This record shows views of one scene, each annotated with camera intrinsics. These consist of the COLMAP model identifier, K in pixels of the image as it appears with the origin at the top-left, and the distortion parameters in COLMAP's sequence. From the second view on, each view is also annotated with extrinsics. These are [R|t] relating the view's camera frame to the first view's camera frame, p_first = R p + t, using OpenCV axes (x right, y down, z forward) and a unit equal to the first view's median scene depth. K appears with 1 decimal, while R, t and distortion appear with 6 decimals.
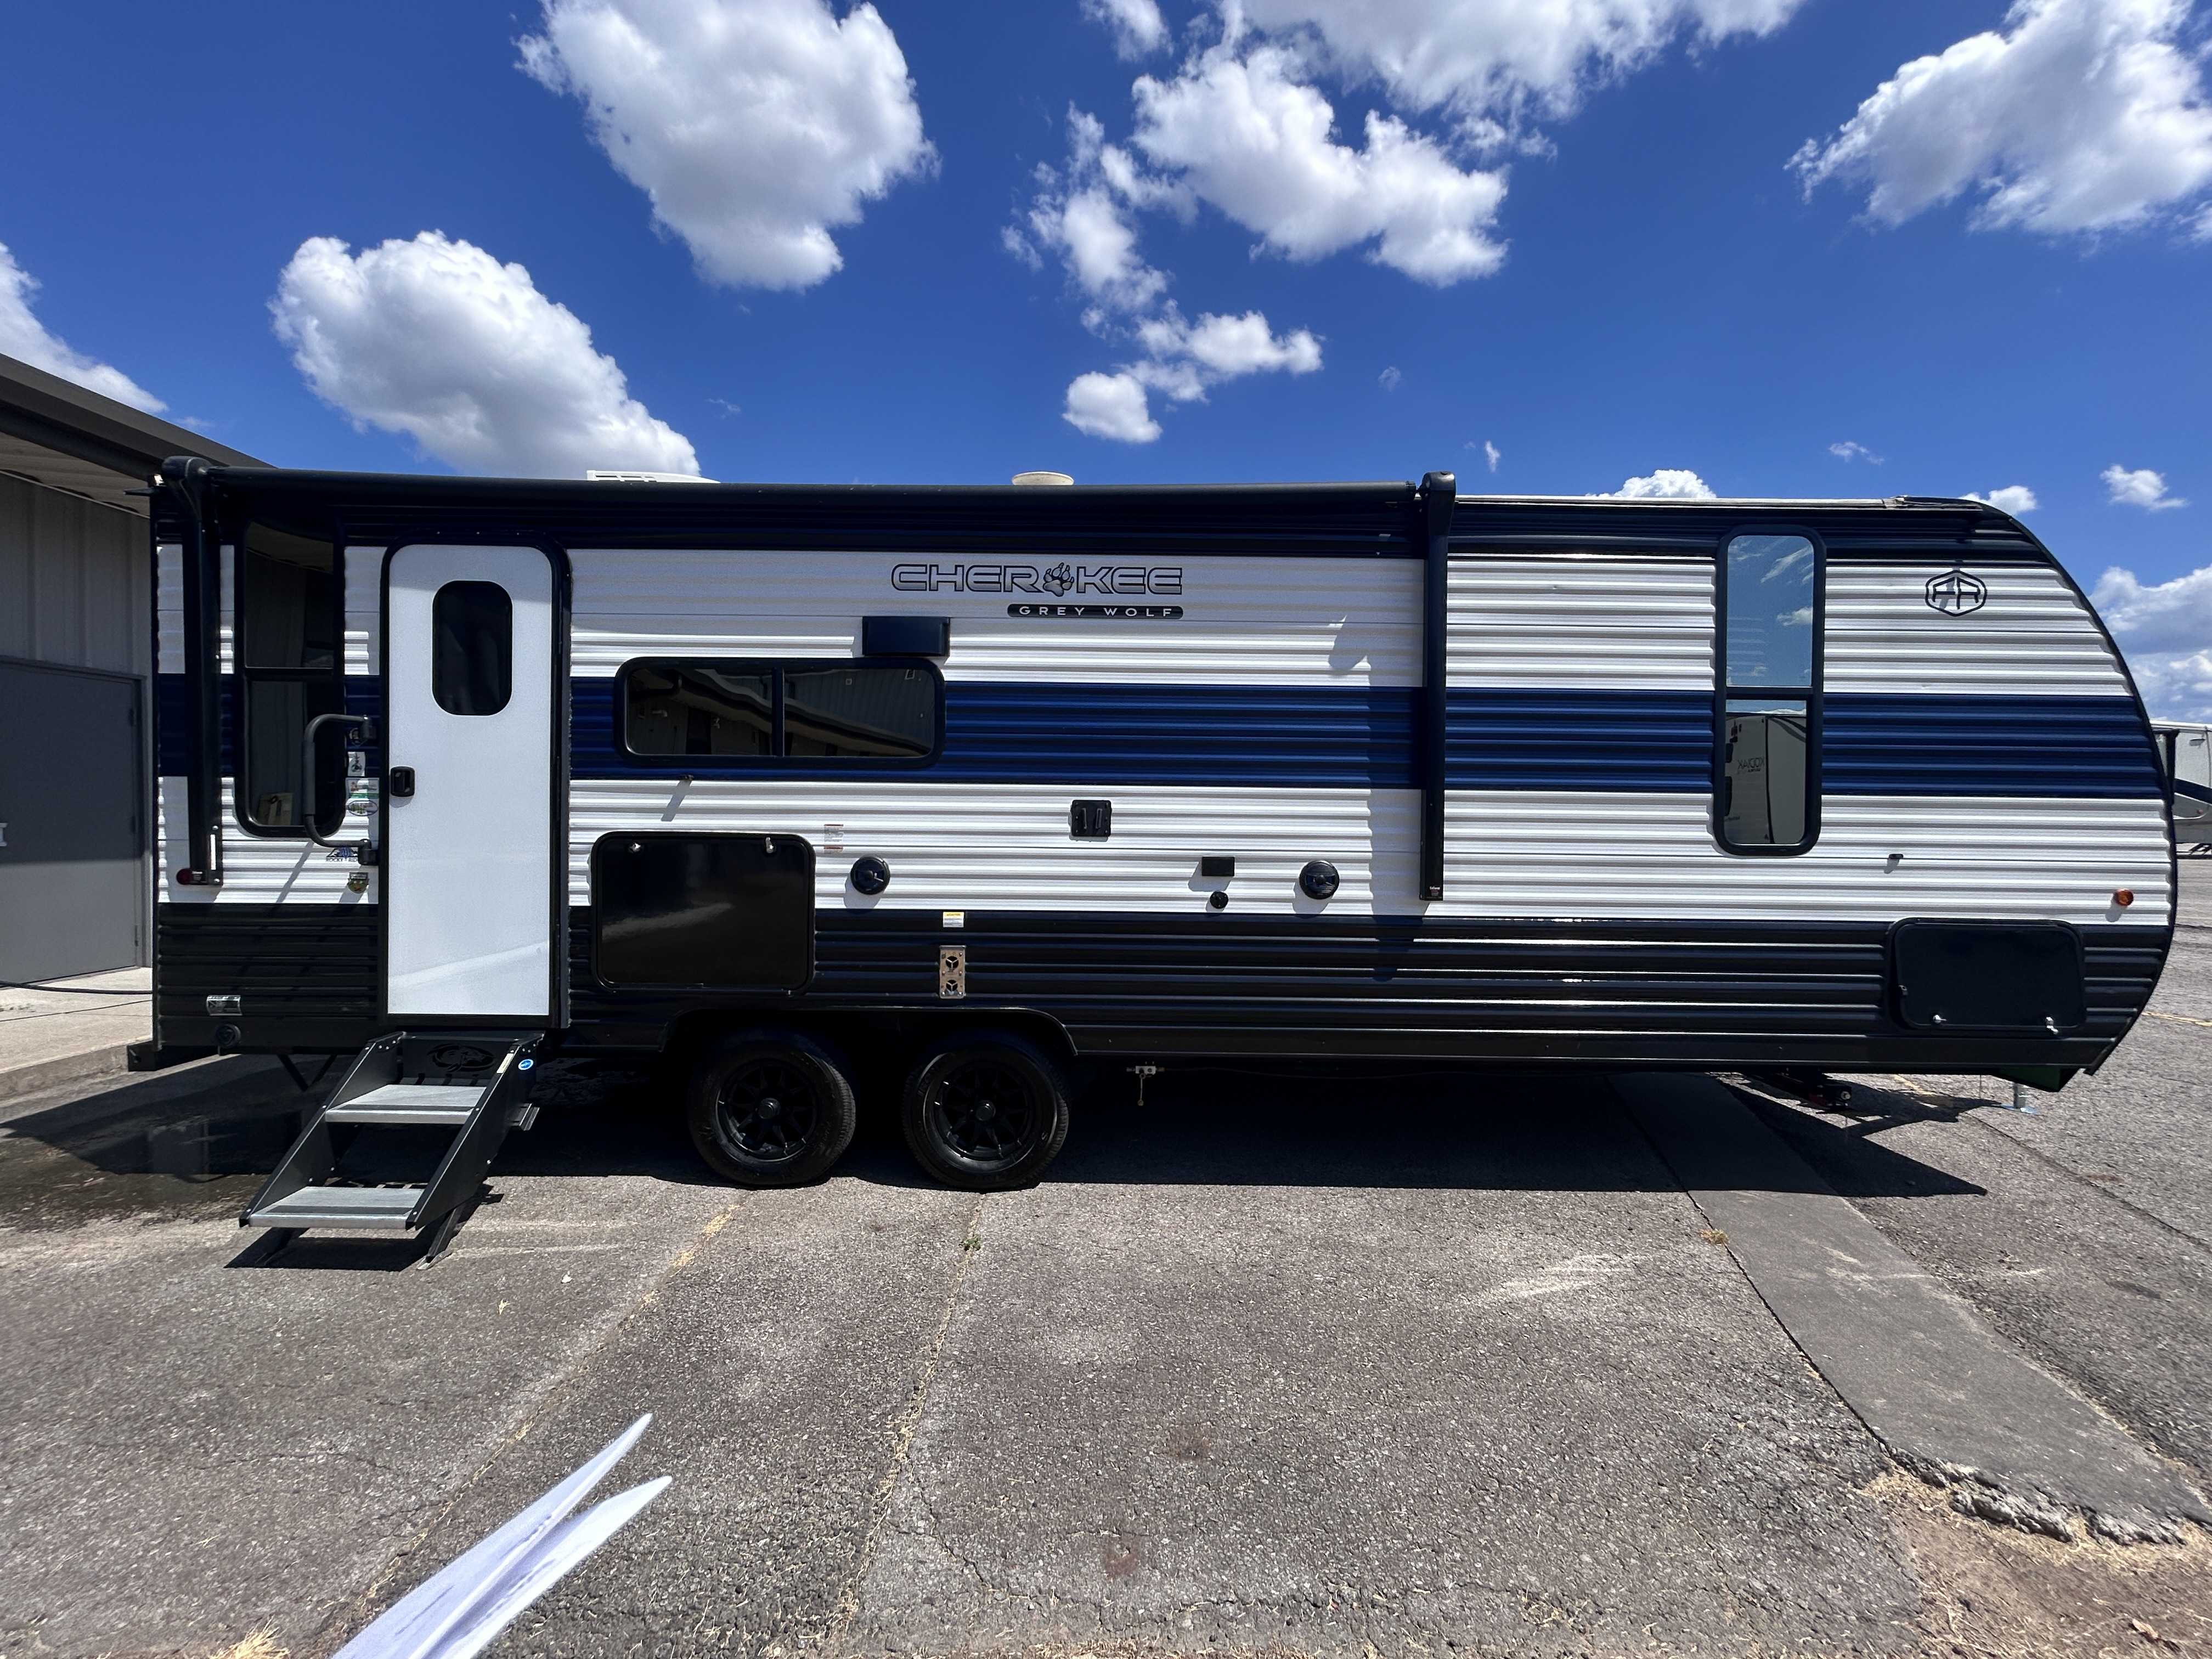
lens RADIAL K [[889.9, 0, 1101.0], [0, 889.9, 819.3], [0, 0, 1]] dist [0.000618, 0.000155]
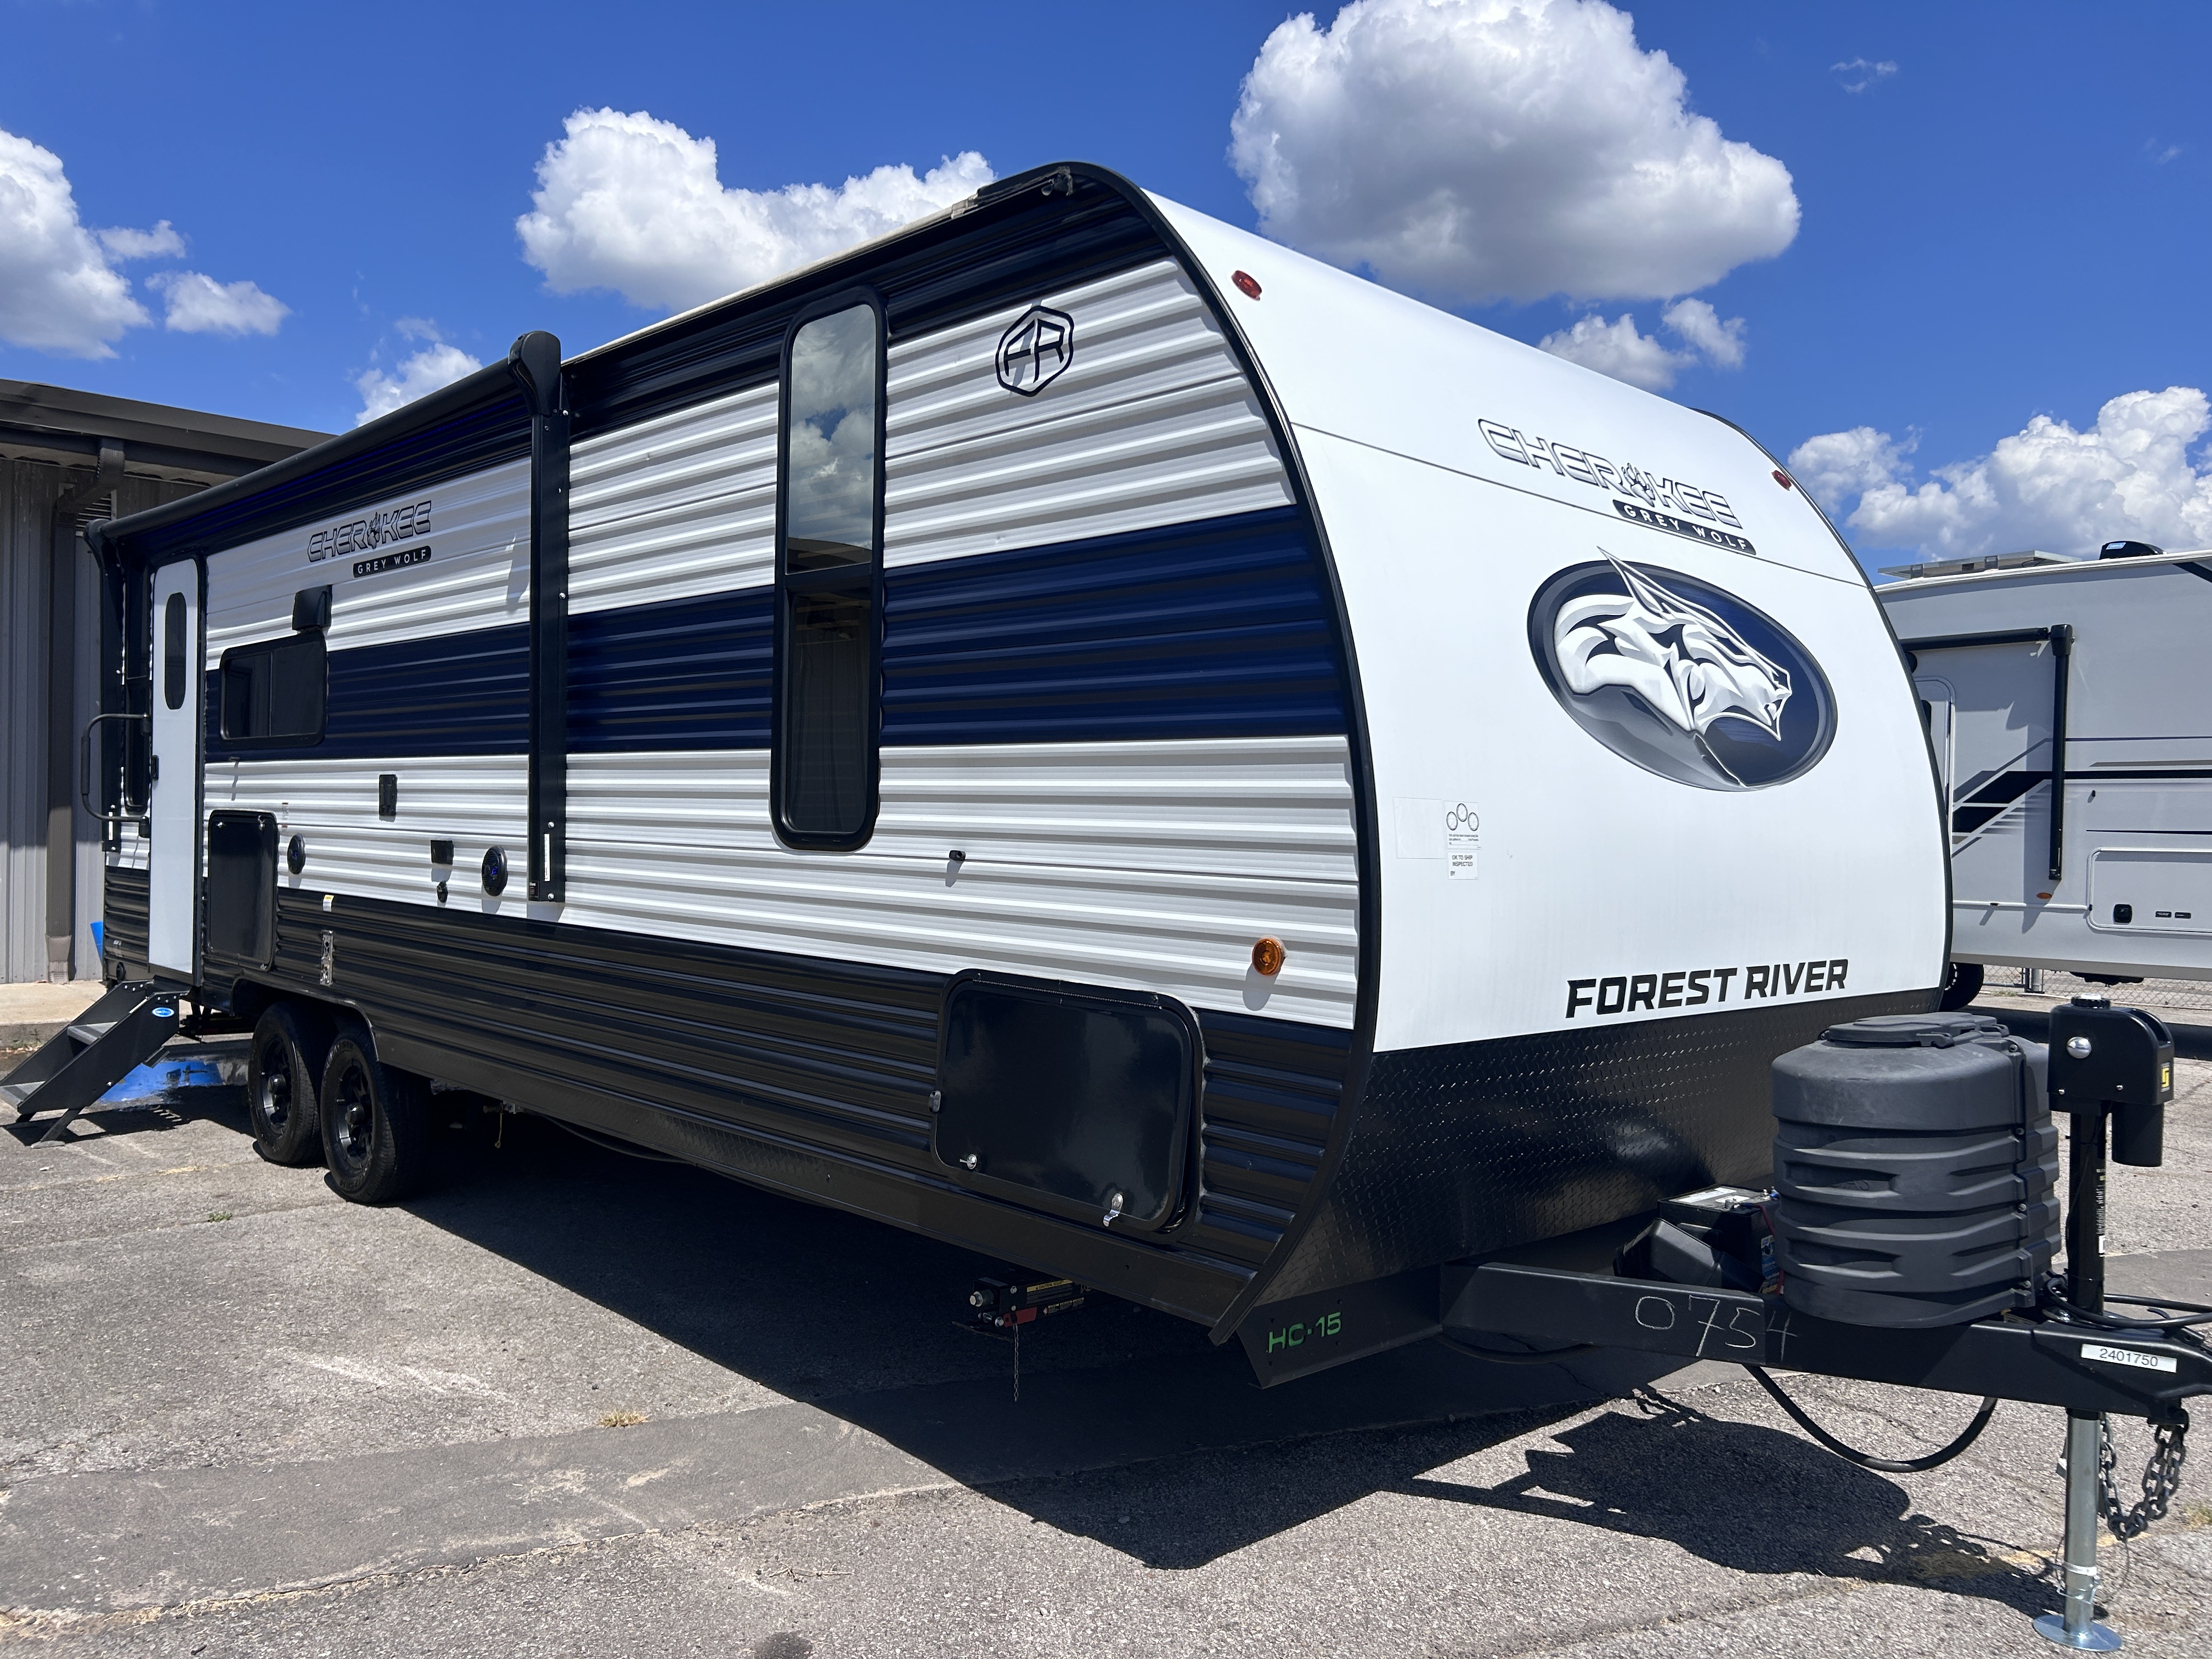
lens RADIAL K [[1656.3, 0, 1102.7], [0, 1656.3, 839.0], [0, 0, 1]] dist [0.095378, -0.110179]
pose [[0.688459, 0.011873, -0.725178, 1.696171], [-0.021381, 0.999764, -0.003929, 0.033925], [0.724960, 0.018210, 0.688550, 0.363899]]
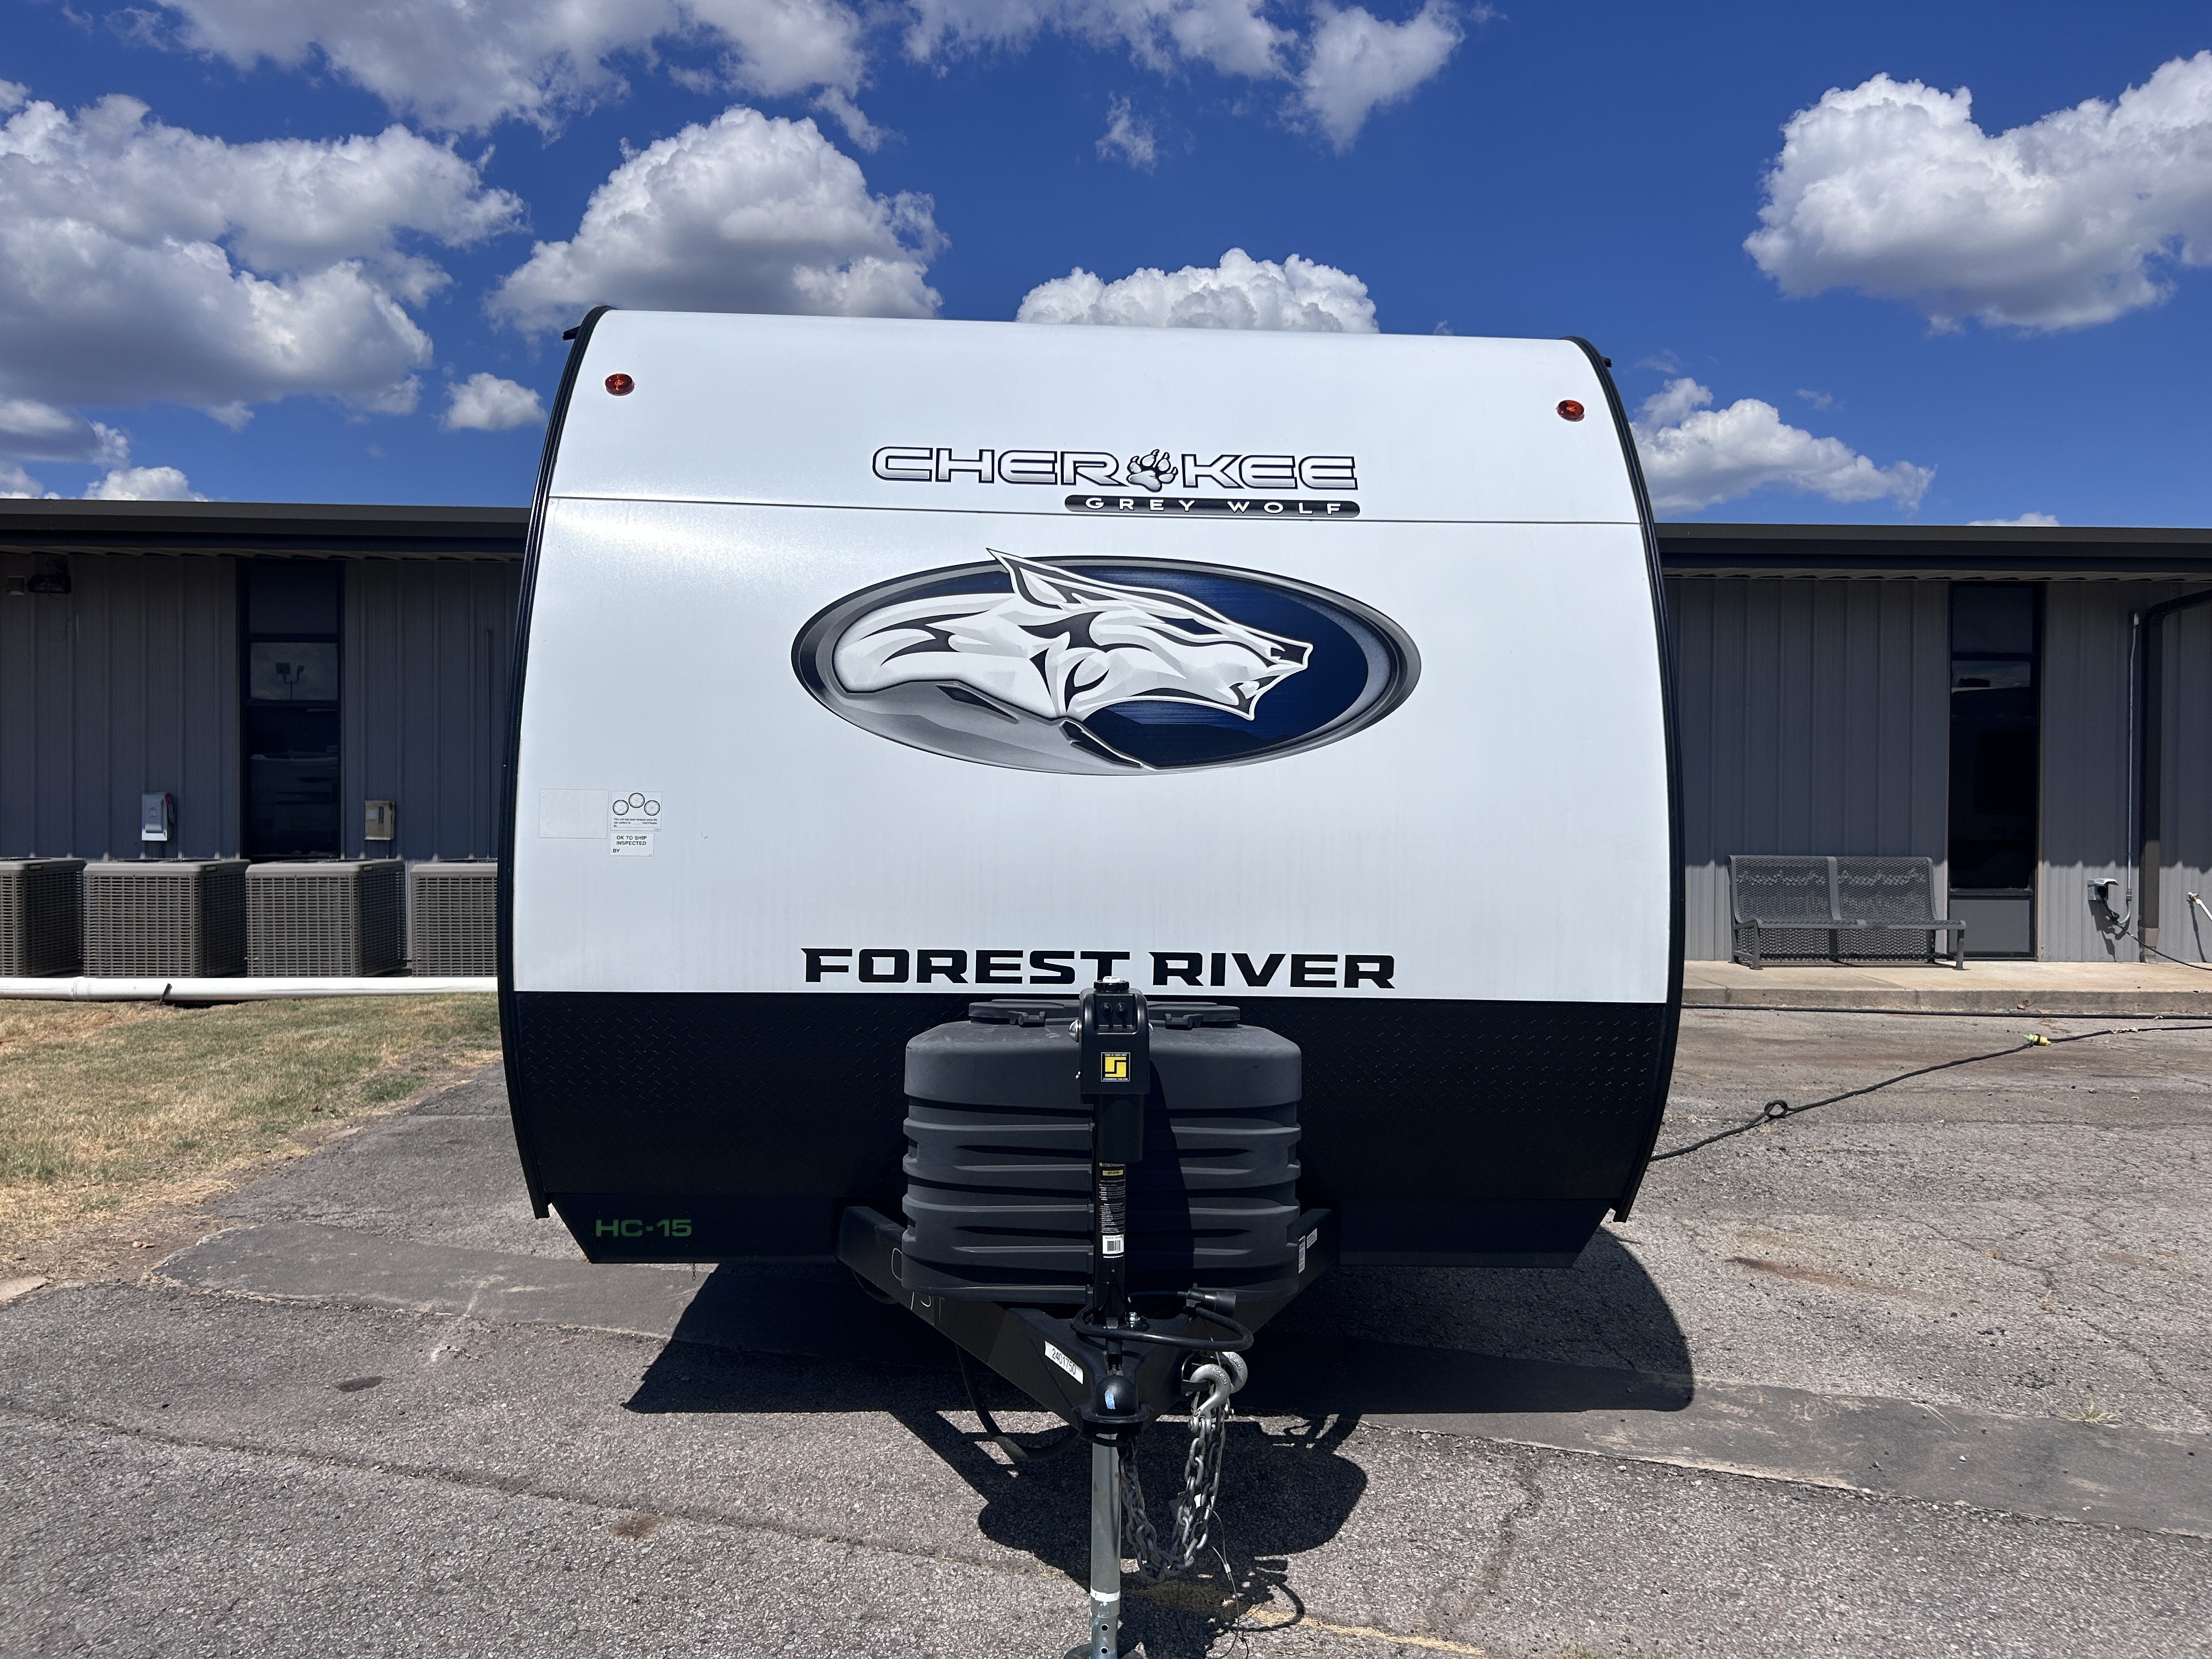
lens RADIAL K [[1653.8, 0, 1106.0], [0, 1653.8, 829.5], [0, 0, 1]] dist [0.109874, -0.142426]
pose [[0.046947, -0.008039, -0.998865, 2.246511], [-0.017808, 0.999802, -0.008884, 0.035020], [0.998739, 0.018205, 0.046794, 1.324310]]
